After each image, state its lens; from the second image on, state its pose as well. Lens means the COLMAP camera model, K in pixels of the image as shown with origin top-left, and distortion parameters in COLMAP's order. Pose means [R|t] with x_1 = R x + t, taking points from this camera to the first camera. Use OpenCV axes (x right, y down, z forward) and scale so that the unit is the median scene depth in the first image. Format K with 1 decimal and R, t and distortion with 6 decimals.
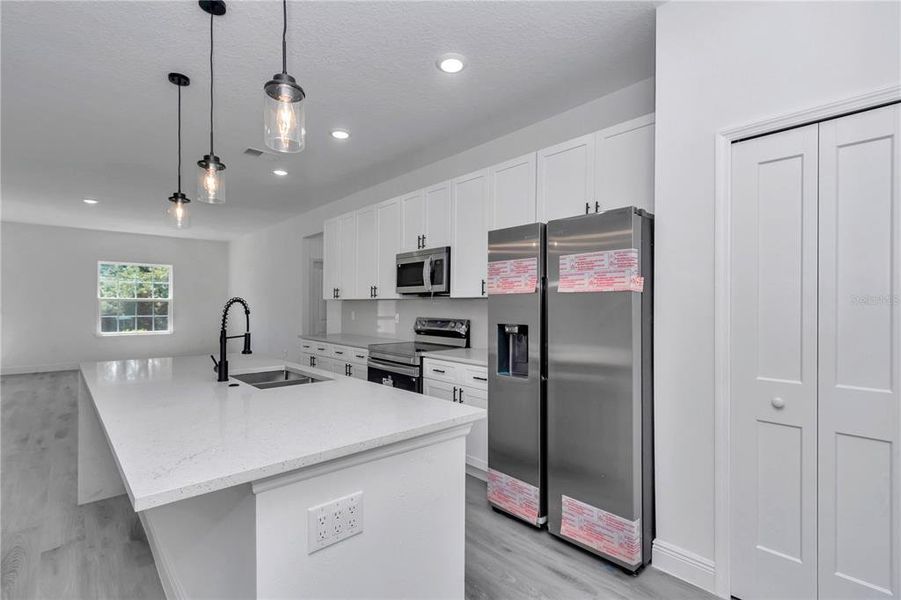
lens RADIAL K [[418.5, 0, 447.9], [0, 418.5, 306.6], [0, 0, 1]] dist [0.001392, 0.000096]
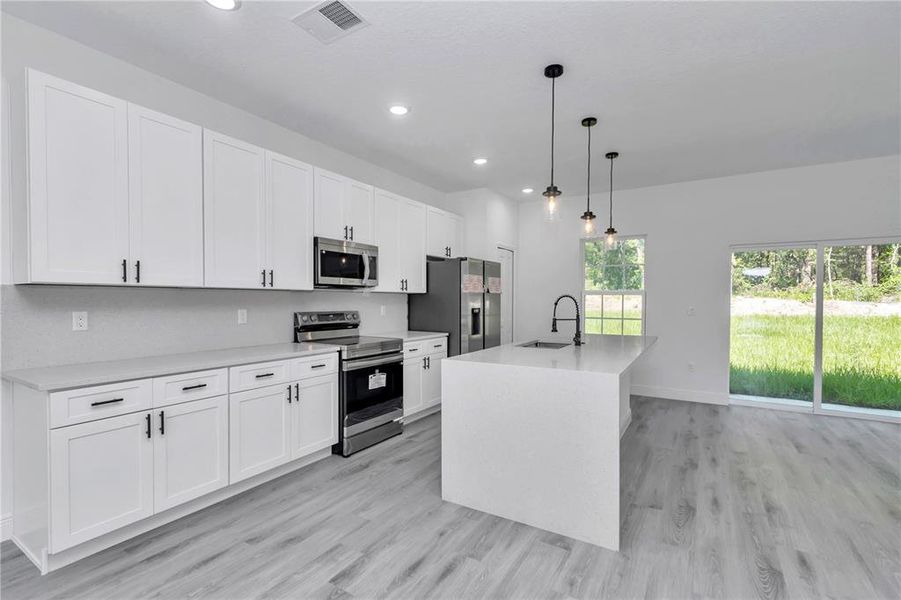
lens RADIAL K [[411.2, 0, 448.7], [0, 411.2, 307.1], [0, 0, 1]] dist [0.004271, -0.000187]
pose [[-0.272517, -0.022559, 0.961886, -1.106646], [-0.001742, 0.999735, 0.022953, -0.005101], [-0.962149, 0.004580, -0.272484, 1.096057]]
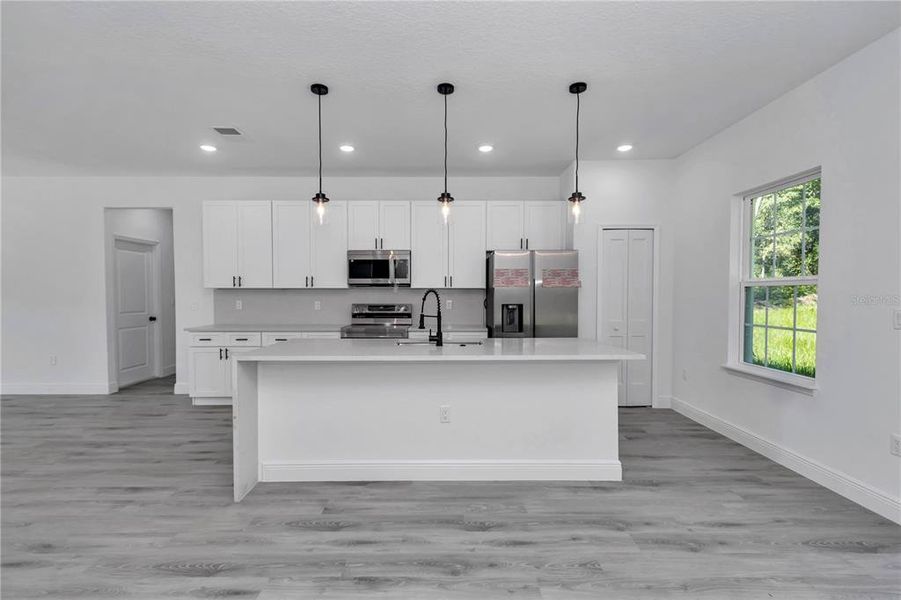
lens RADIAL K [[411.2, 0, 448.7], [0, 411.2, 307.1], [0, 0, 1]] dist [0.004271, -0.000187]
pose [[0.667259, -0.027058, 0.744334, -0.900554], [0.004175, 0.999460, 0.032589, -0.002673], [-0.744814, -0.018638, 0.667012, 0.010731]]
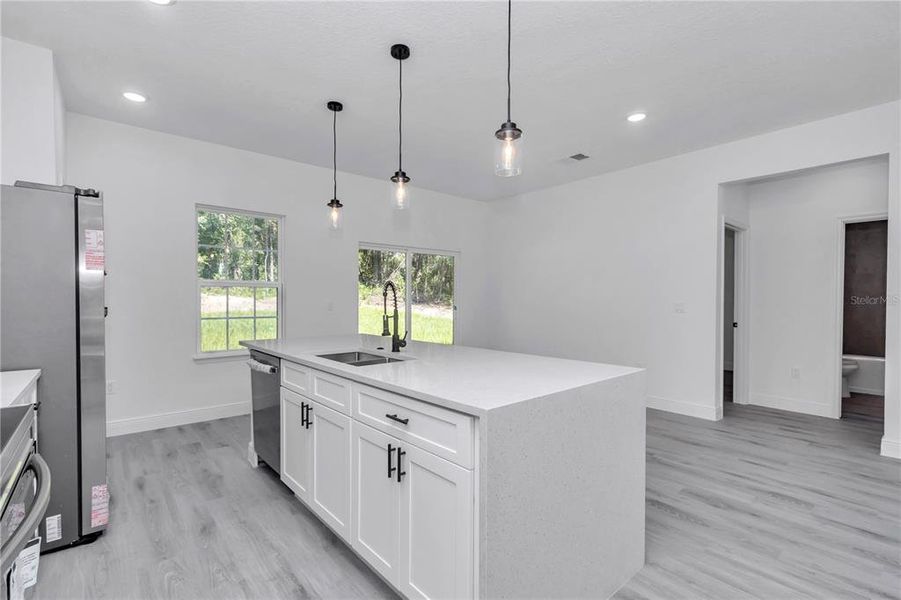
lens RADIAL K [[415.2, 0, 443.1], [0, 415.2, 305.8], [0, 0, 1]] dist [0.005546, -0.000317]
pose [[-0.999110, -0.006238, 0.041714, -0.410222], [-0.005375, 0.999770, 0.020773, 0.010874], [-0.041834, 0.020531, -0.998914, 1.241045]]
